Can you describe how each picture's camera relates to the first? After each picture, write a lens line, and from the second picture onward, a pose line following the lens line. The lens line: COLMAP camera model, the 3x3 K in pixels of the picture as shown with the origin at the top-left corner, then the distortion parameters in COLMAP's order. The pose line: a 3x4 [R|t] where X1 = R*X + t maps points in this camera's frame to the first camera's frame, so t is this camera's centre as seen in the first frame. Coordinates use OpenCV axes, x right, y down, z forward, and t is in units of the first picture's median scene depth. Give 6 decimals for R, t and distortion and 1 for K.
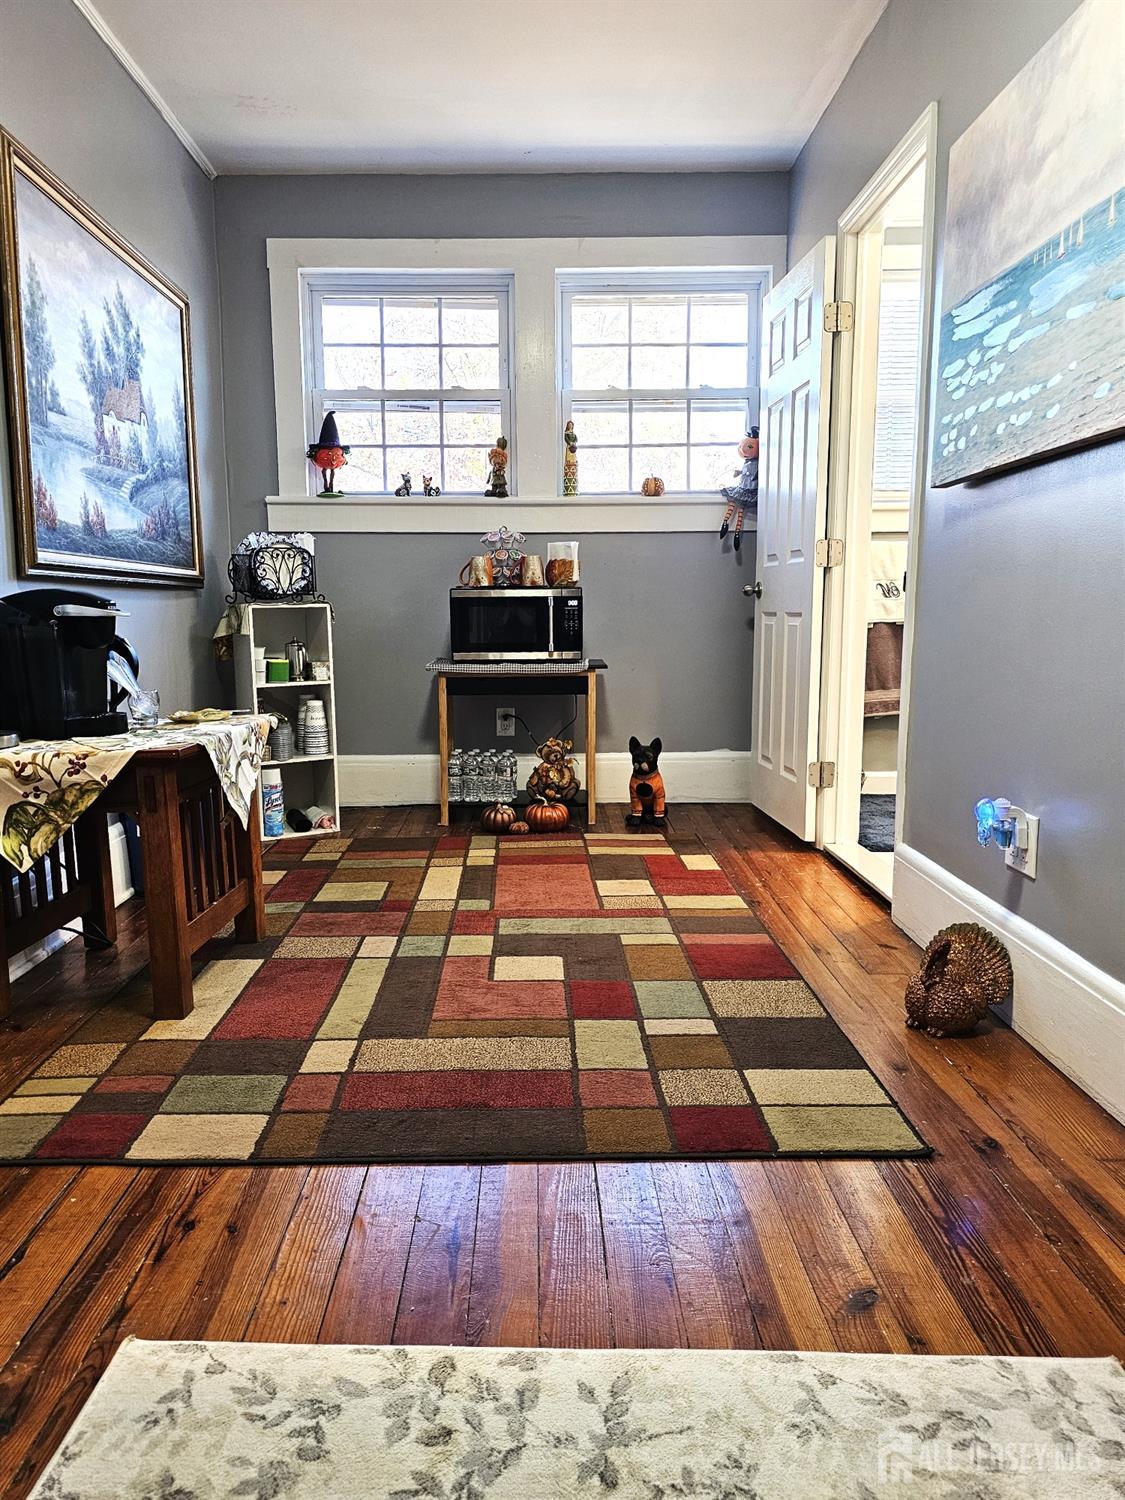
lens RADIAL K [[1000.3, 0, 555.5], [0, 1000.3, 748.4], [0, 0, 1]] dist [0.038970, -0.041130]
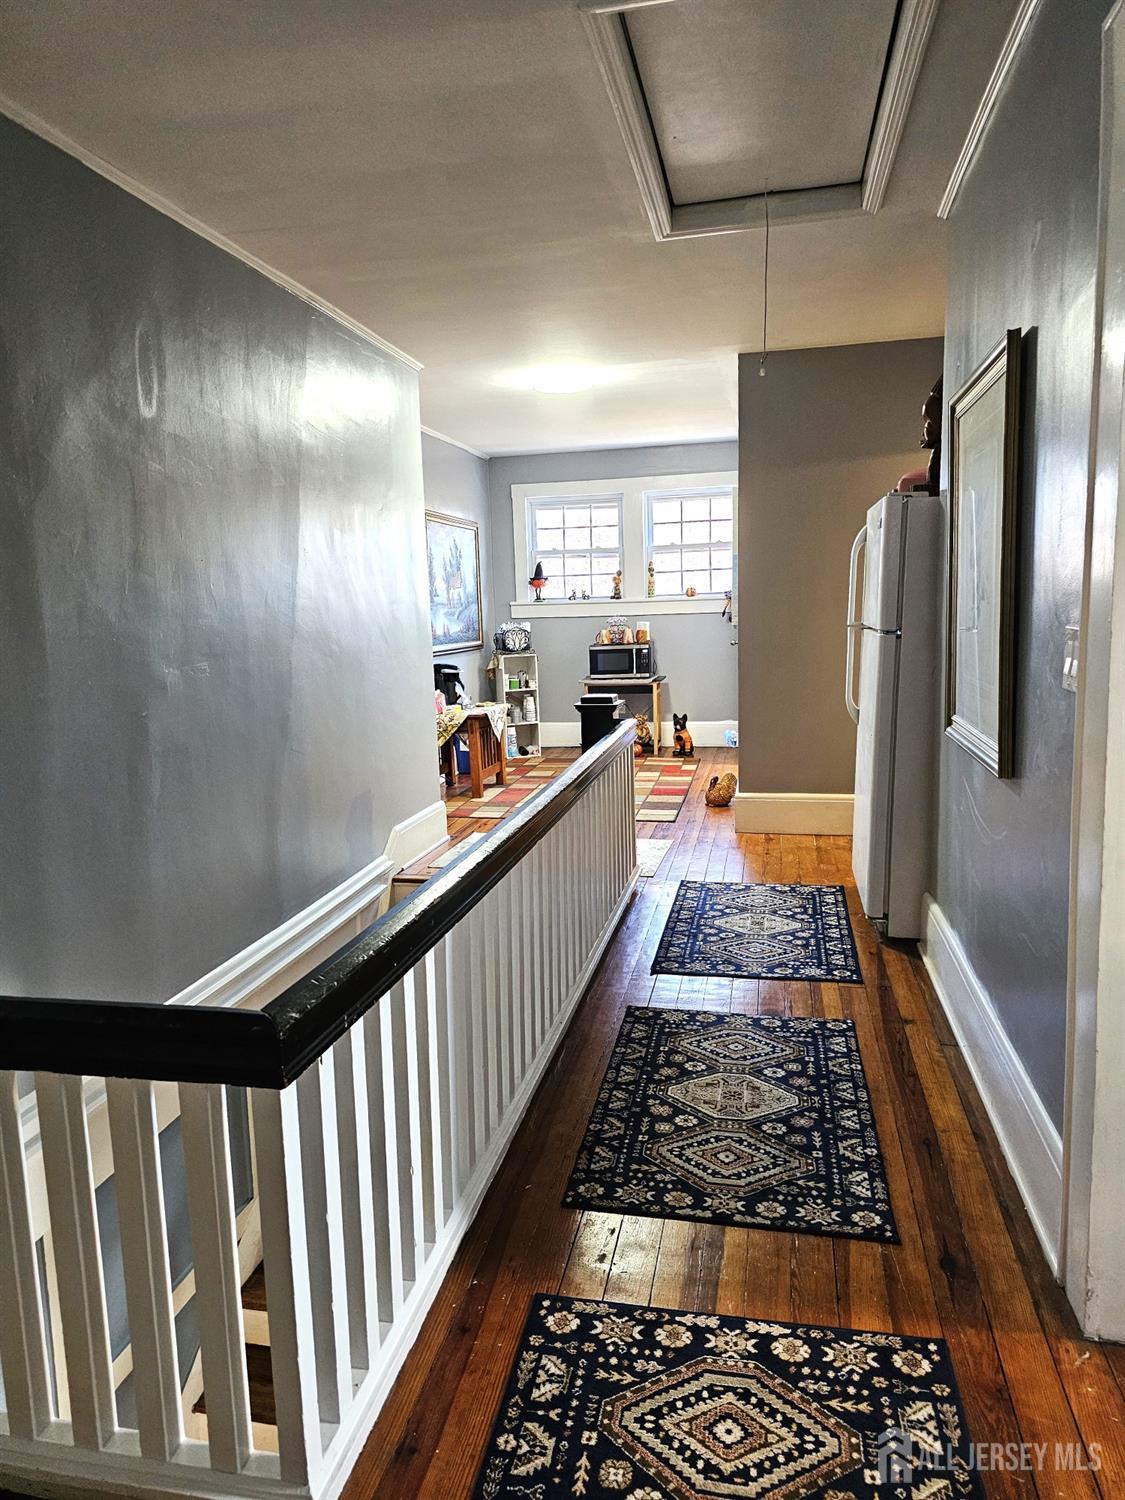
lens RADIAL K [[1000.3, 0, 574.2], [0, 1000.3, 744.3], [0, 0, 1]] dist [0.038970, -0.041130]
pose [[0.973851, 0.007500, -0.227065, 0.355565], [-0.005475, 0.999939, 0.009548, 0.035194], [0.227123, -0.008056, 0.973833, -1.126698]]
